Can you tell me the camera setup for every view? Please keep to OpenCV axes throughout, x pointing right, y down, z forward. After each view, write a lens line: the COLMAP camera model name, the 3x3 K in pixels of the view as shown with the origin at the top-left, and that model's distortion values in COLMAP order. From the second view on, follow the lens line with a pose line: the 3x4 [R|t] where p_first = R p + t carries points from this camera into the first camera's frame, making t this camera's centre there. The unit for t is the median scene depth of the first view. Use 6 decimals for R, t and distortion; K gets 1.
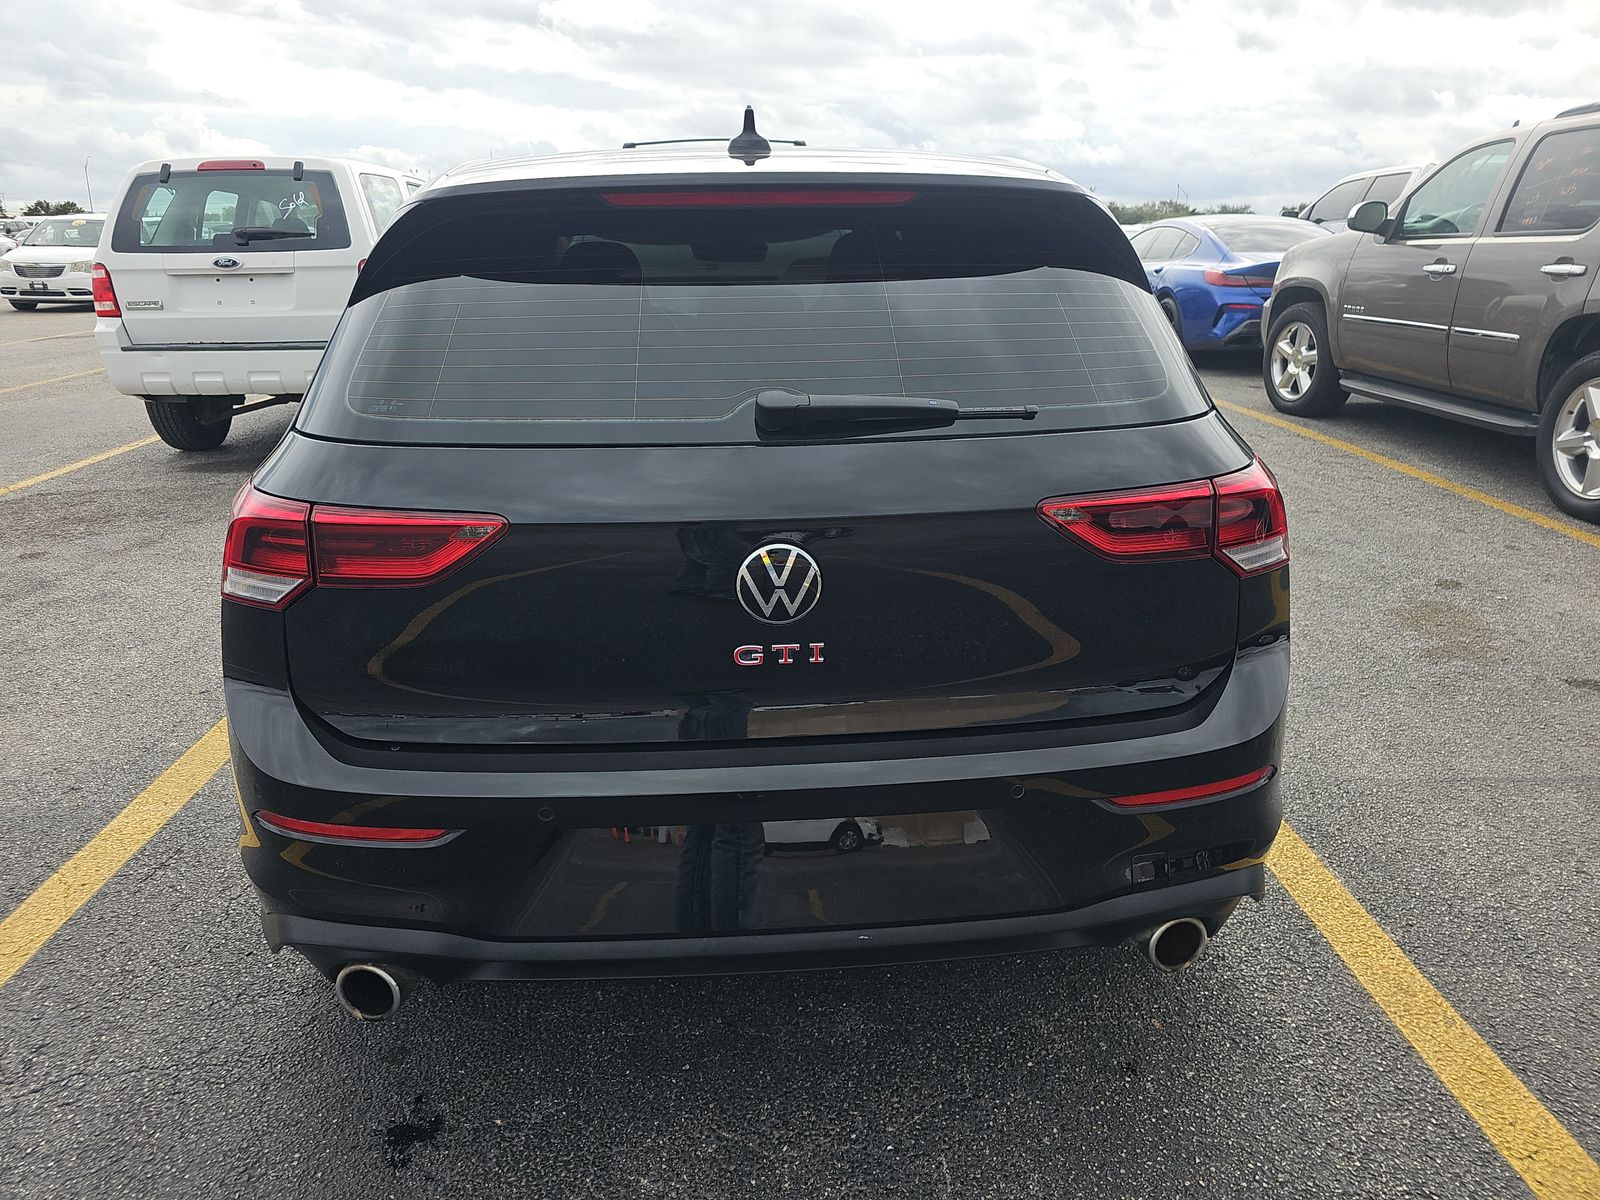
lens RADIAL K [[1159.8, 0, 806.8], [0, 1159.8, 563.2], [0, 0, 1]] dist [0.038328, -0.055613]
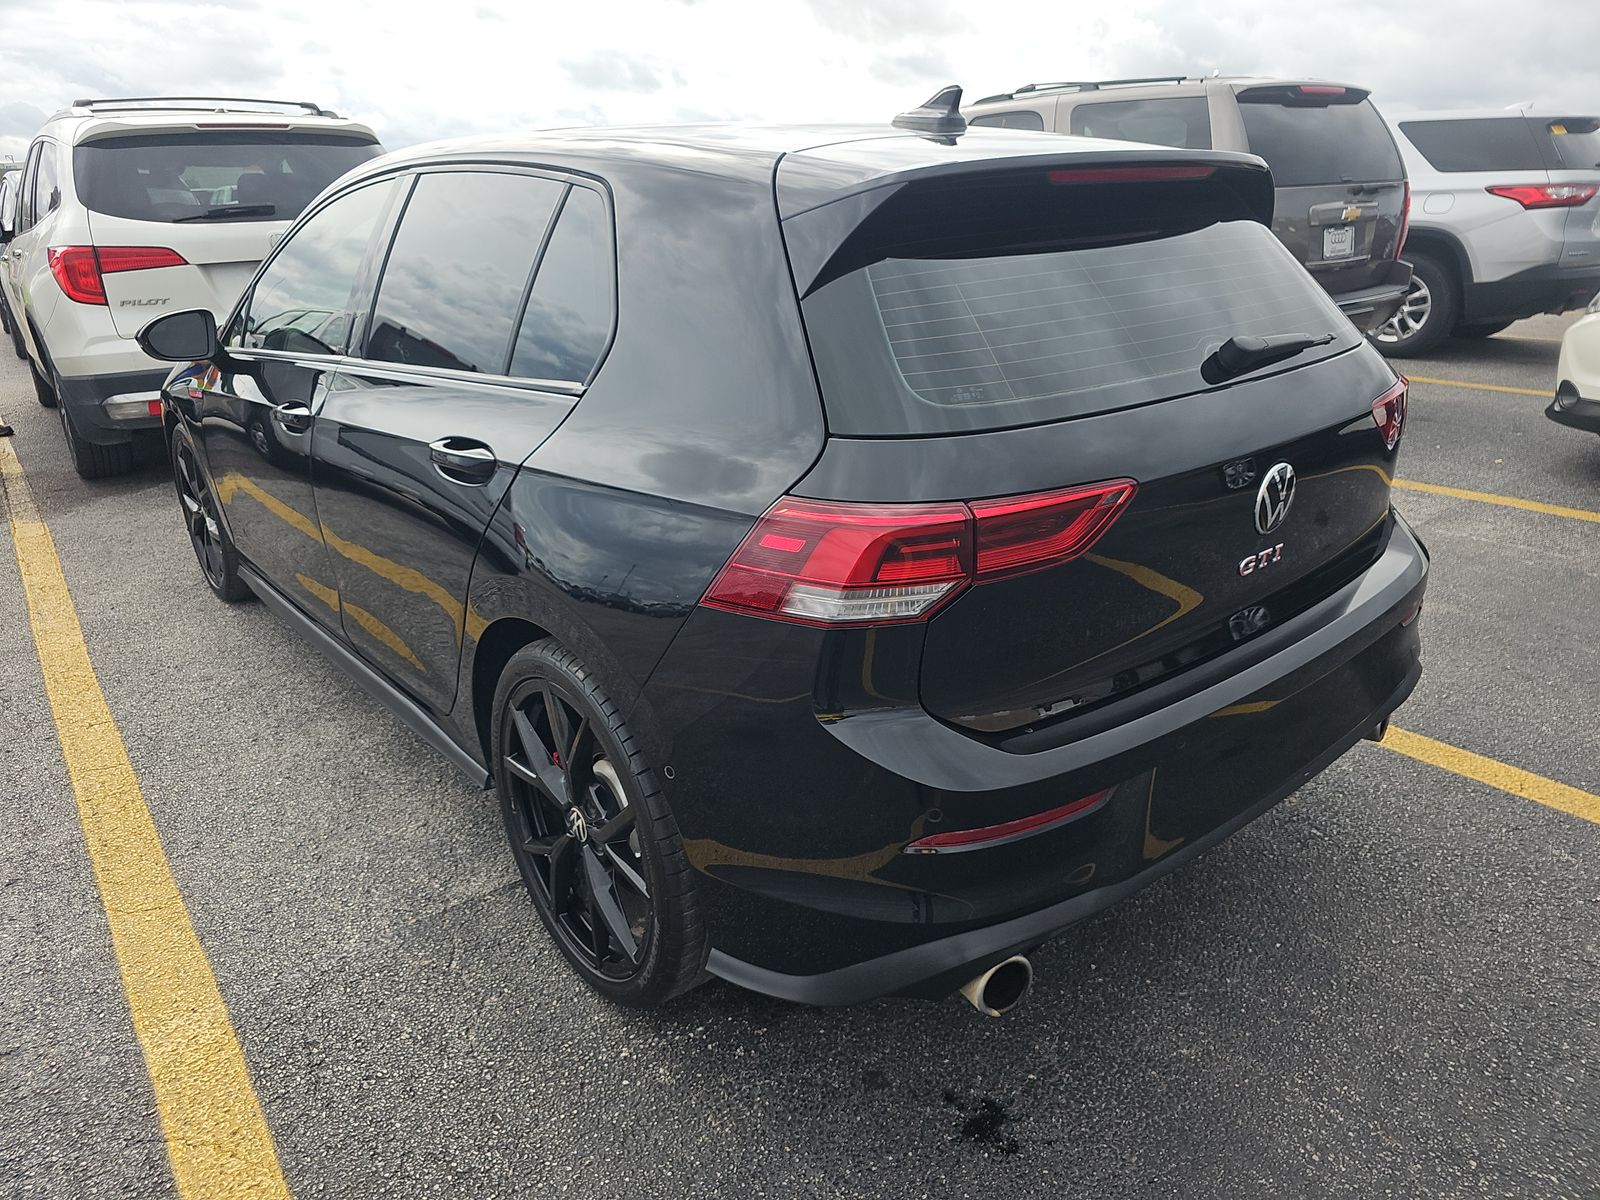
lens RADIAL K [[1154.5, 0, 799.8], [0, 1154.5, 561.9], [0, 0, 1]] dist [0.040834, -0.035456]
pose [[0.795591, -0.198064, 0.572543, -0.836914], [0.184331, 0.979382, 0.082664, -0.080869], [-0.577111, 0.039771, 0.815697, 0.236502]]
